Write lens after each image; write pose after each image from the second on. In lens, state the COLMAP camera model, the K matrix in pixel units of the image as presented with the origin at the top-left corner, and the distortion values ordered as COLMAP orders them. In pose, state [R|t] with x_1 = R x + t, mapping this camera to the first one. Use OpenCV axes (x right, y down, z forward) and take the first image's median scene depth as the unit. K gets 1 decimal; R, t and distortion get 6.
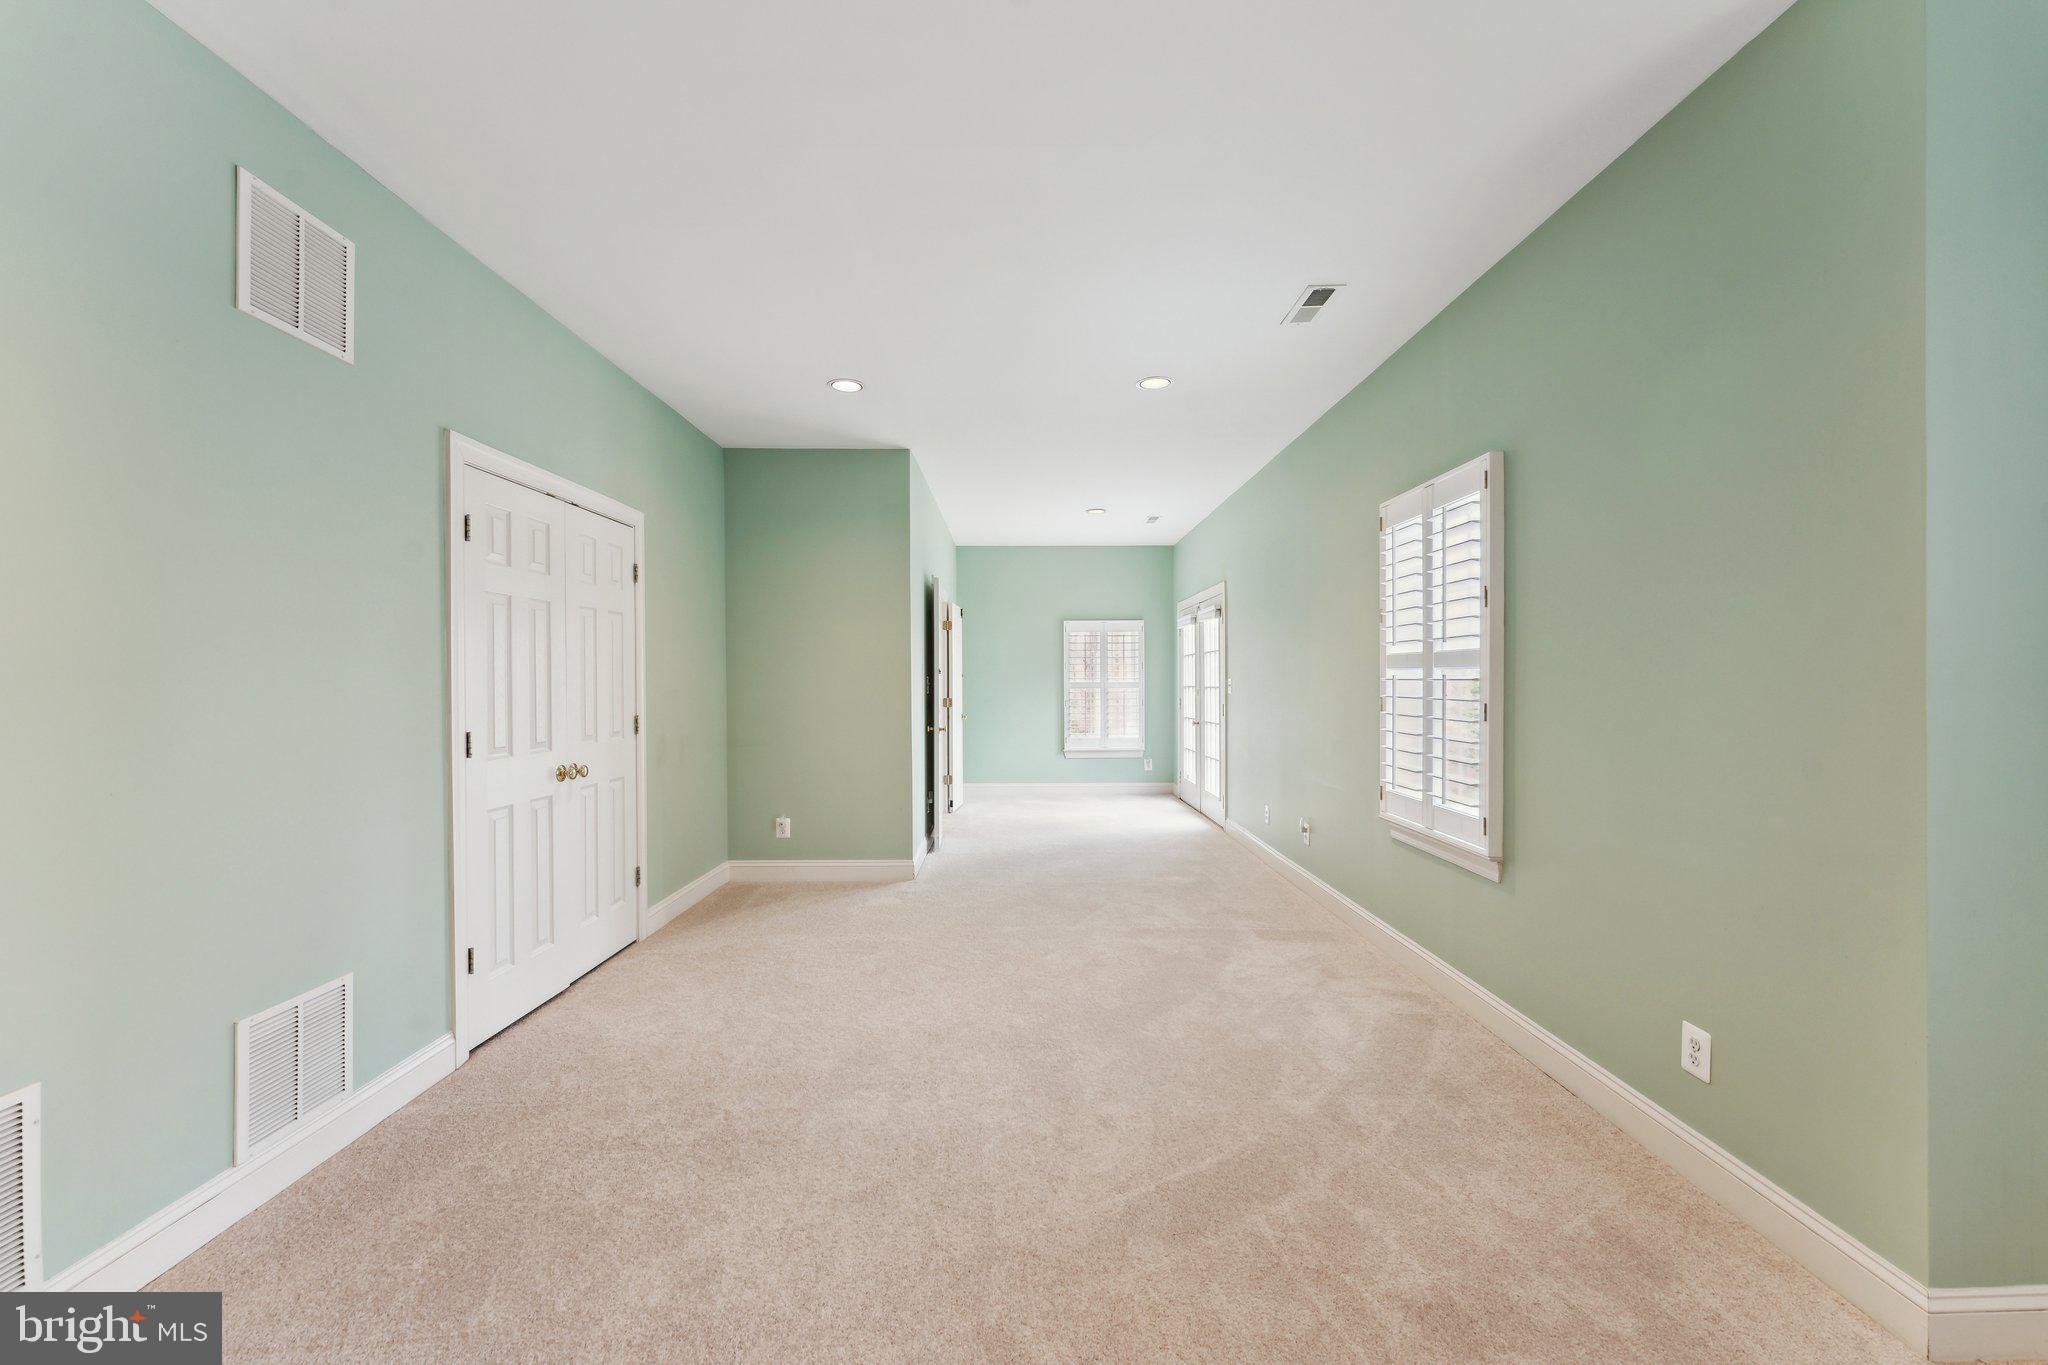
lens RADIAL K [[833.1, 0, 1033.3], [0, 833.1, 687.9], [0, 0, 1]] dist [-0.000151, -0.000320]
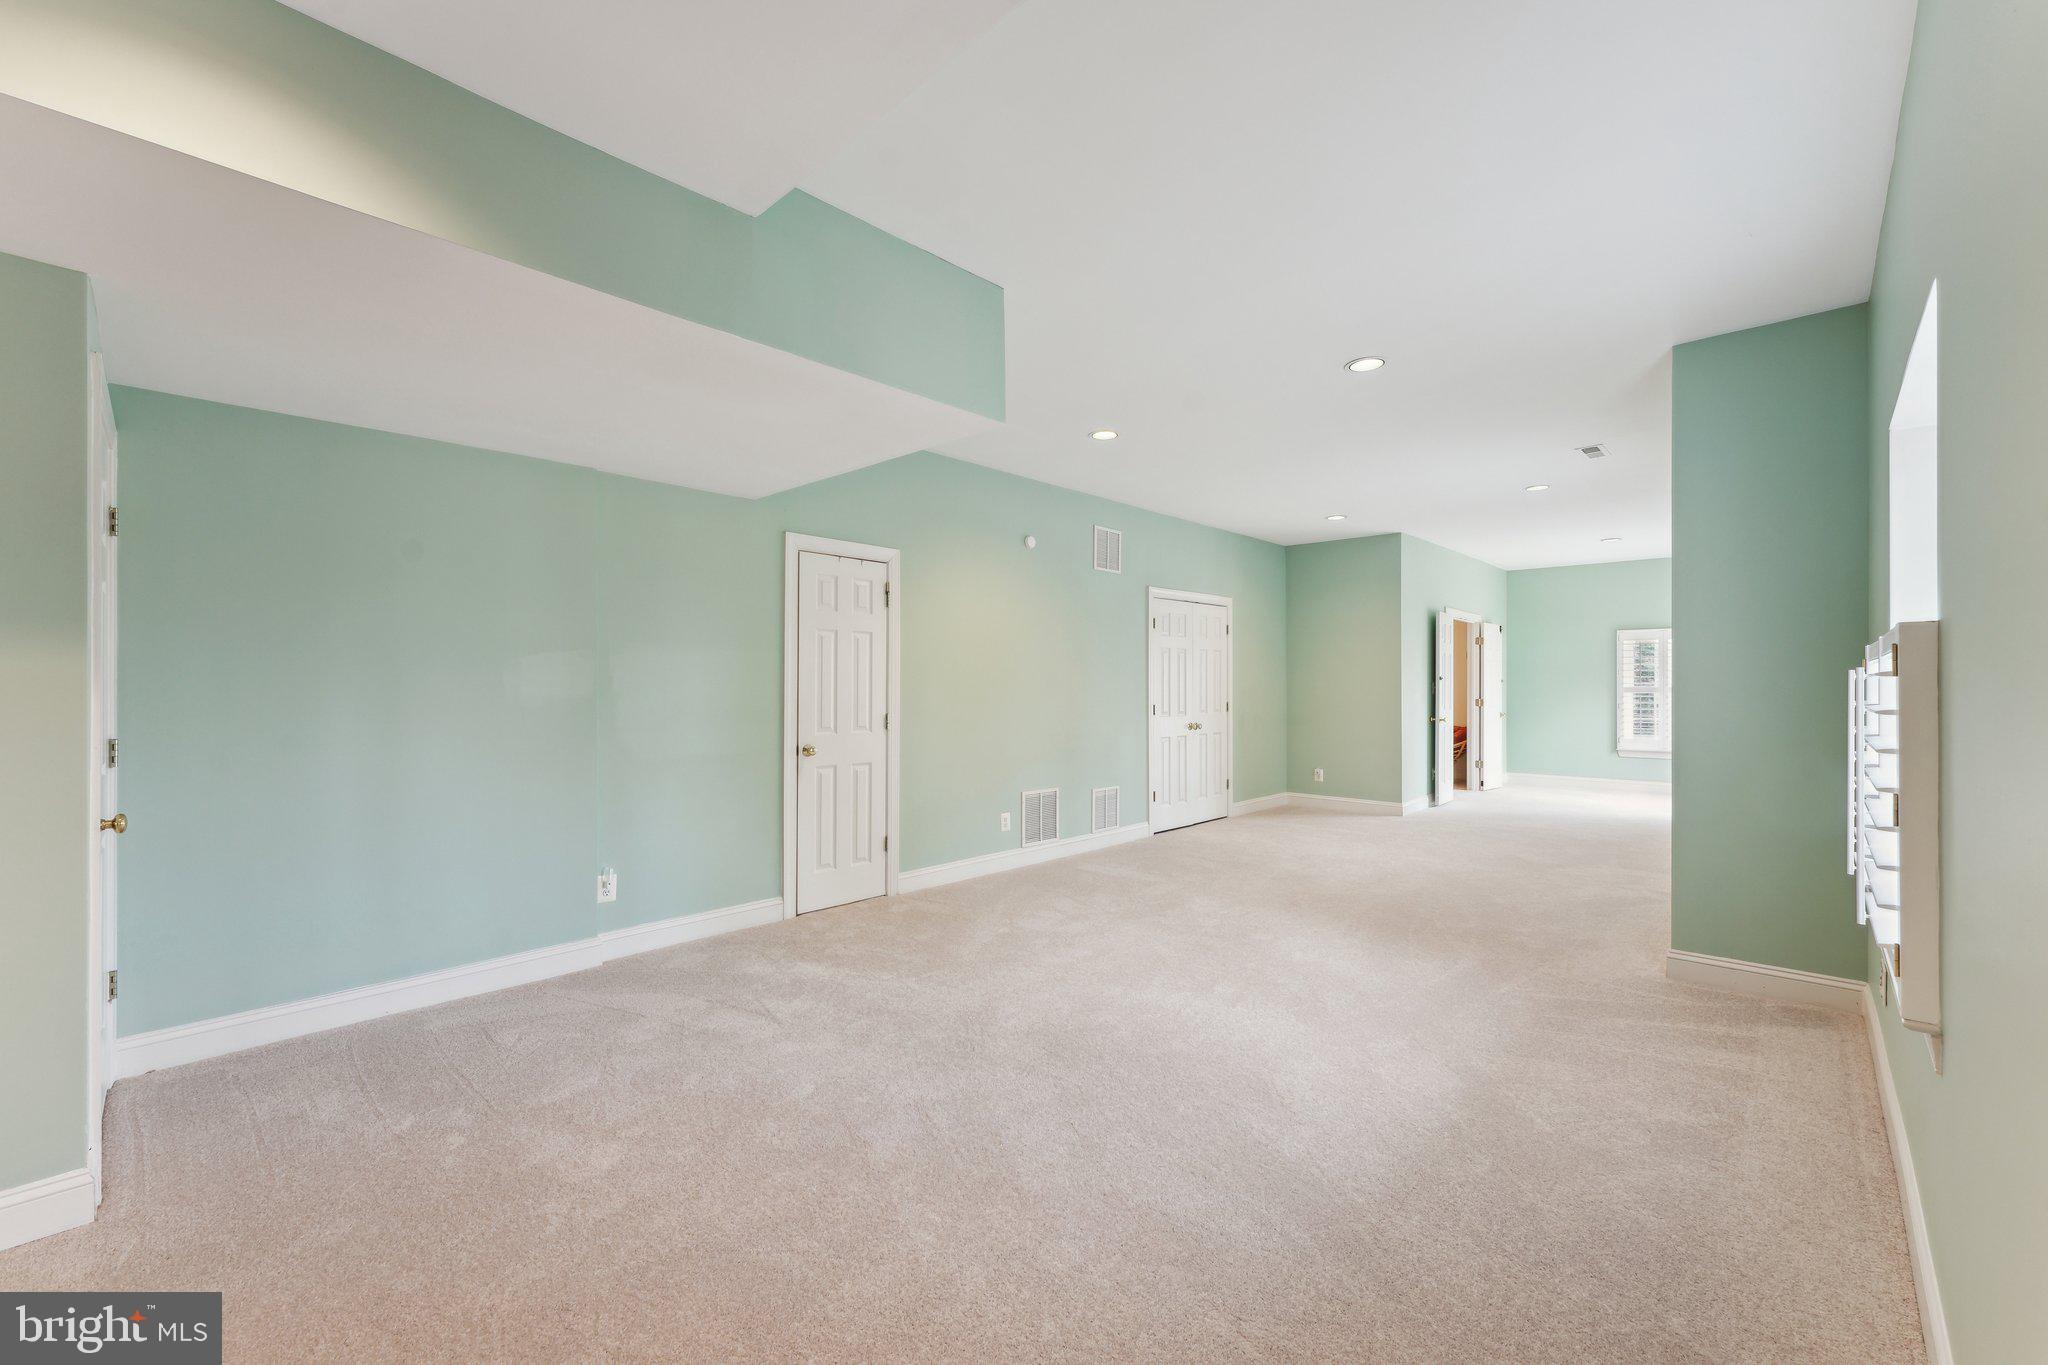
lens RADIAL K [[833.1, 0, 1023.2], [0, 833.1, 685.1], [0, 0, 1]] dist [-0.000151, -0.000320]
pose [[0.720936, 0.001263, -0.693001, 0.623347], [-0.007374, 0.999956, -0.005849, 0.009478], [0.692963, 0.009326, 0.720913, -0.869969]]
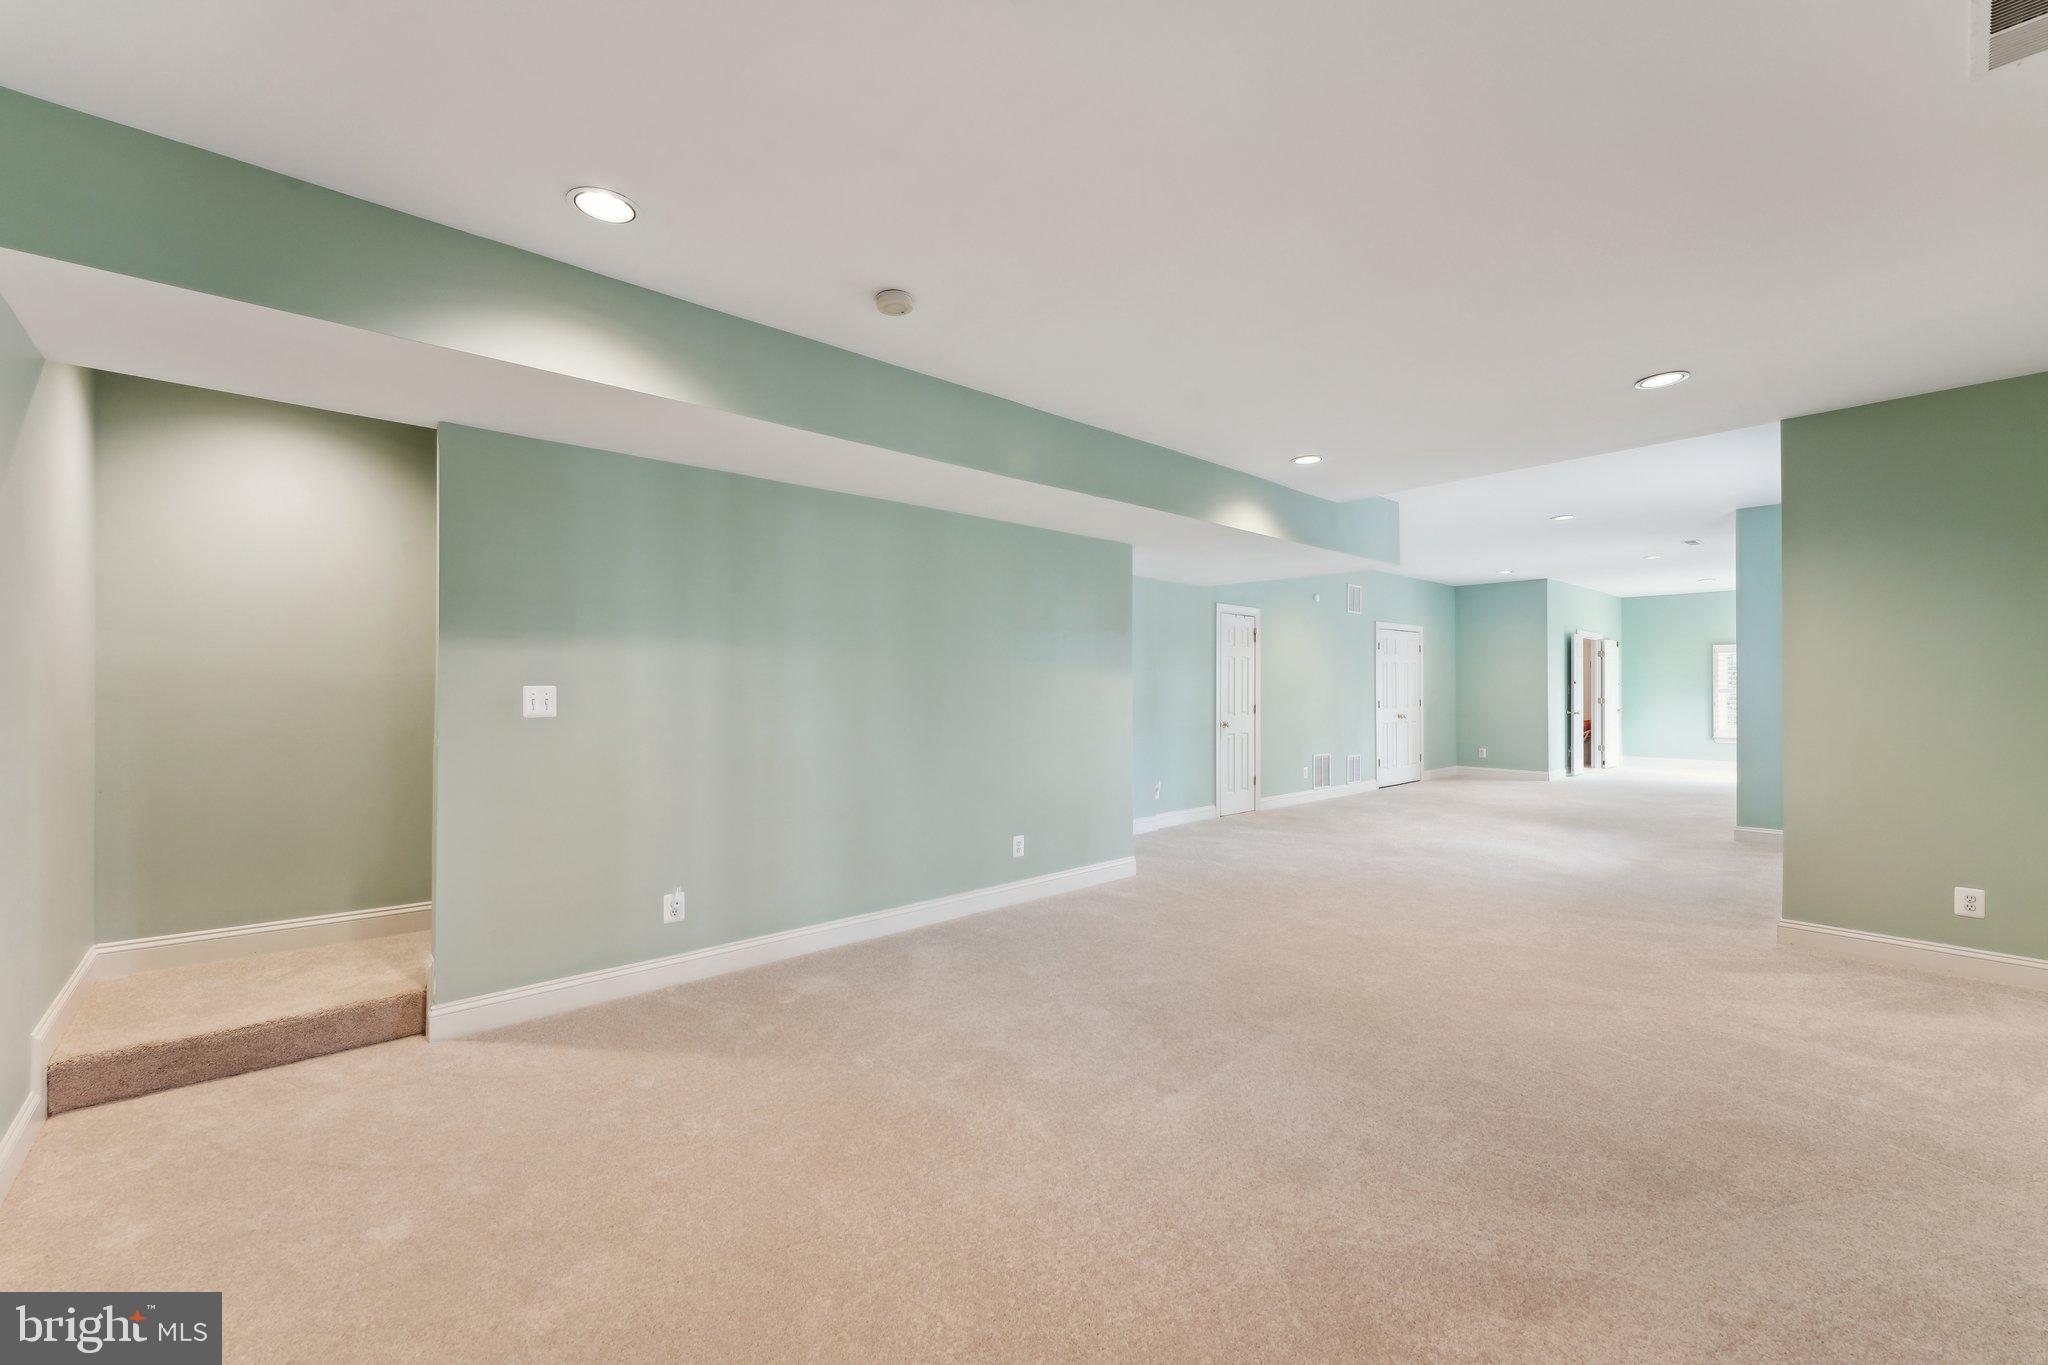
lens RADIAL K [[833.1, 0, 1024.3], [0, 833.1, 687.8], [0, 0, 1]] dist [-0.000151, -0.000320]
pose [[0.663818, -0.002197, -0.747891, 0.846232], [-0.005307, 0.999957, -0.007647, 0.025040], [0.747876, 0.009046, 0.663777, -2.140783]]
